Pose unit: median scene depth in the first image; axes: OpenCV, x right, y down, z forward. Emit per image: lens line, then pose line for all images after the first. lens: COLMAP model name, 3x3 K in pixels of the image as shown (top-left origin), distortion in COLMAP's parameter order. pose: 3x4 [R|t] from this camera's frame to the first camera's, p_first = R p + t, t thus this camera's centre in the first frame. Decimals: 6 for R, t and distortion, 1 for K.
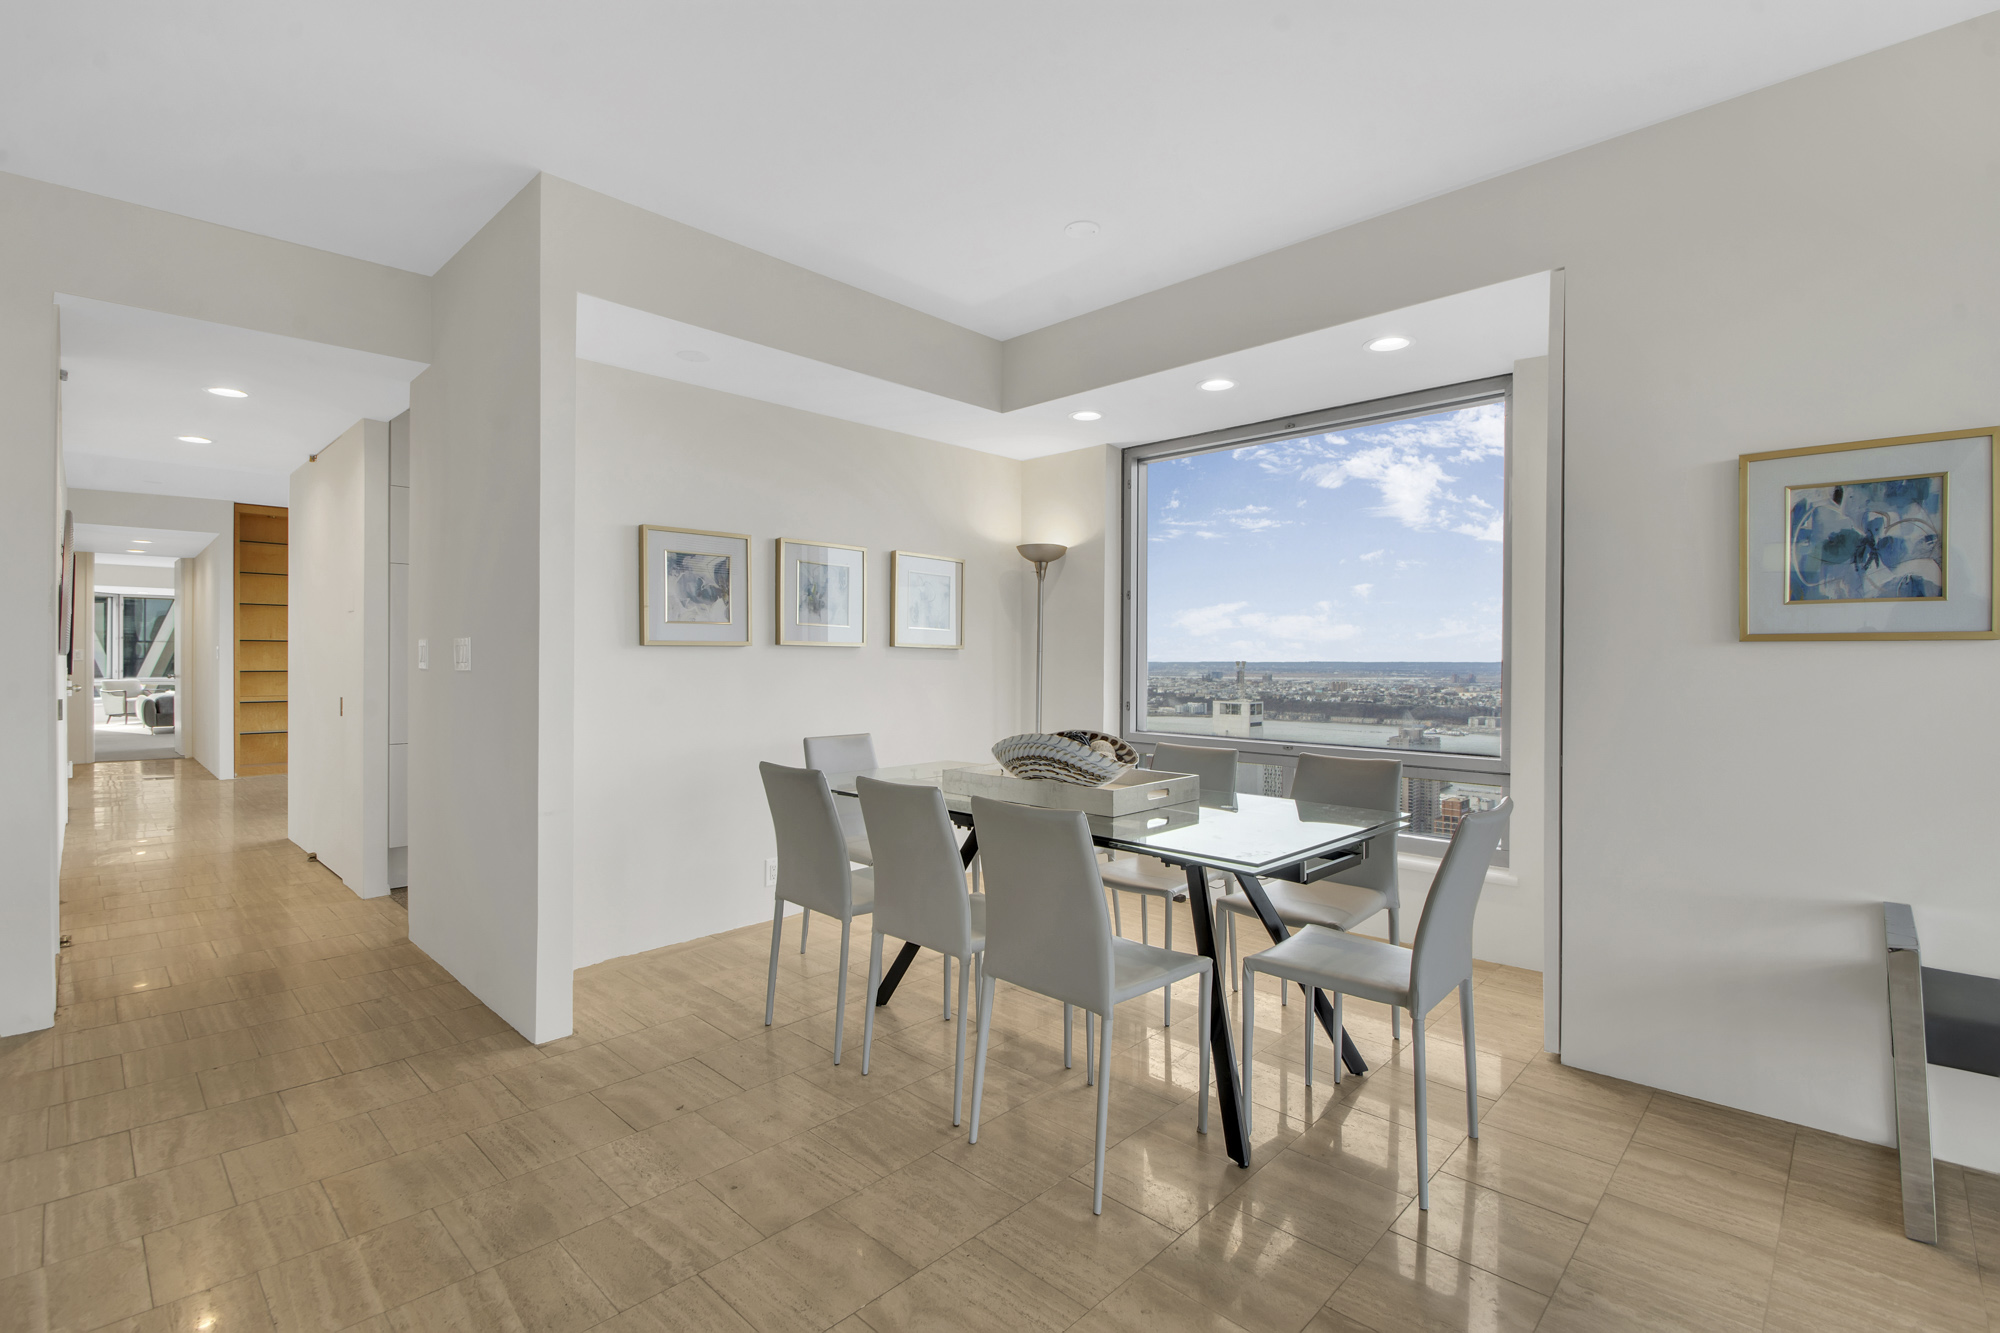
lens RADIAL K [[903.5, 0, 1009.3], [0, 903.5, 661.7], [0, 0, 1]] dist [0.002953, -0.012228]
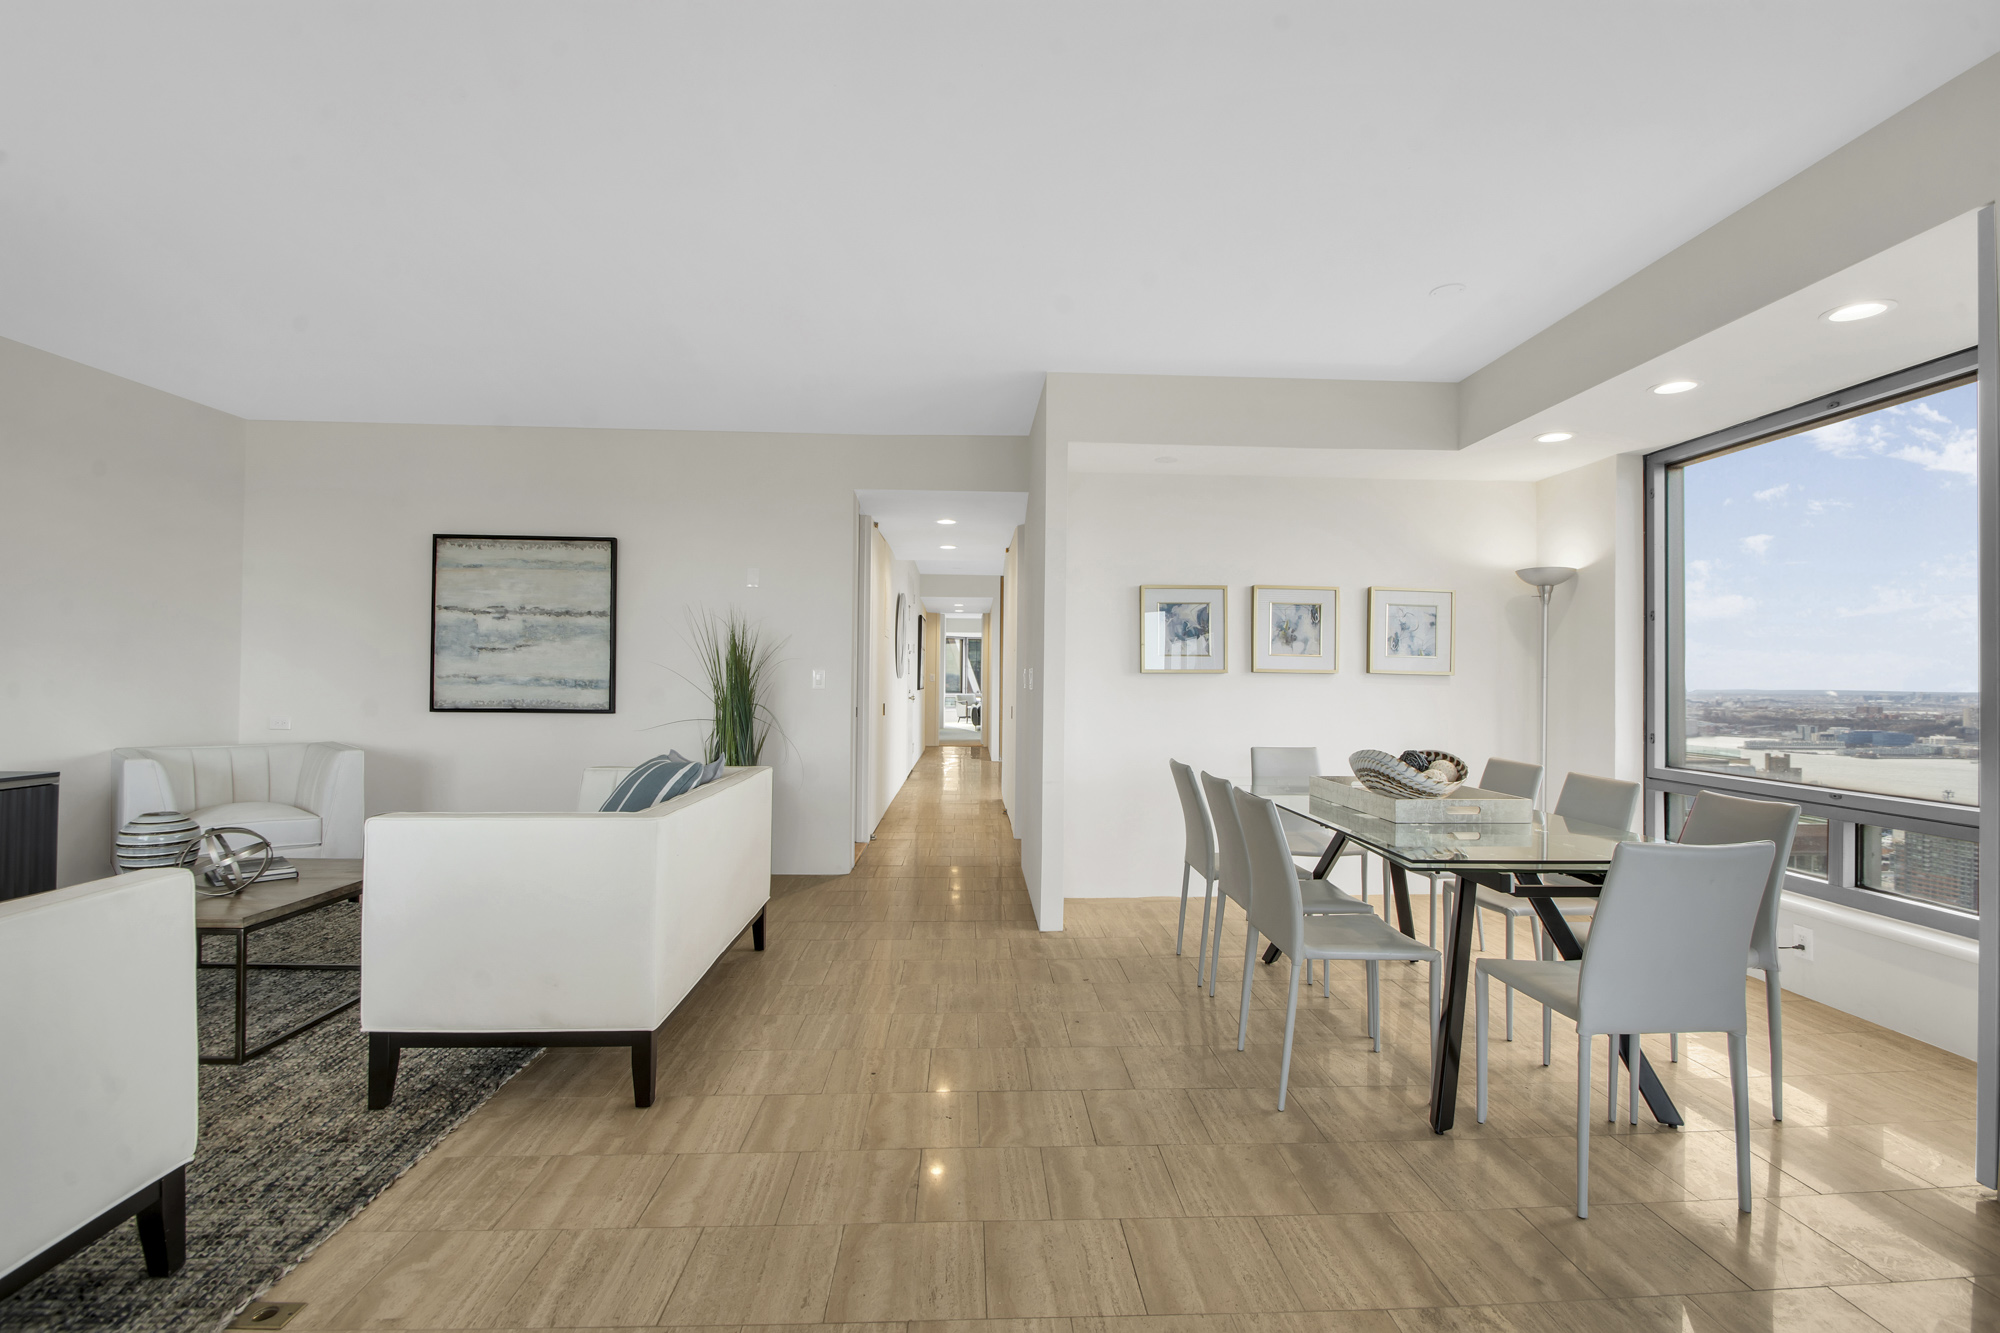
lens RADIAL K [[872.9, 0, 1008.7], [0, 872.9, 664.2], [0, 0, 1]] dist [0.017448, -0.019616]
pose [[0.727752, -0.007077, -0.685803, 0.269034], [-0.009118, 0.999759, -0.019992, -0.001583], [0.685779, 0.020802, 0.727512, -0.080096]]
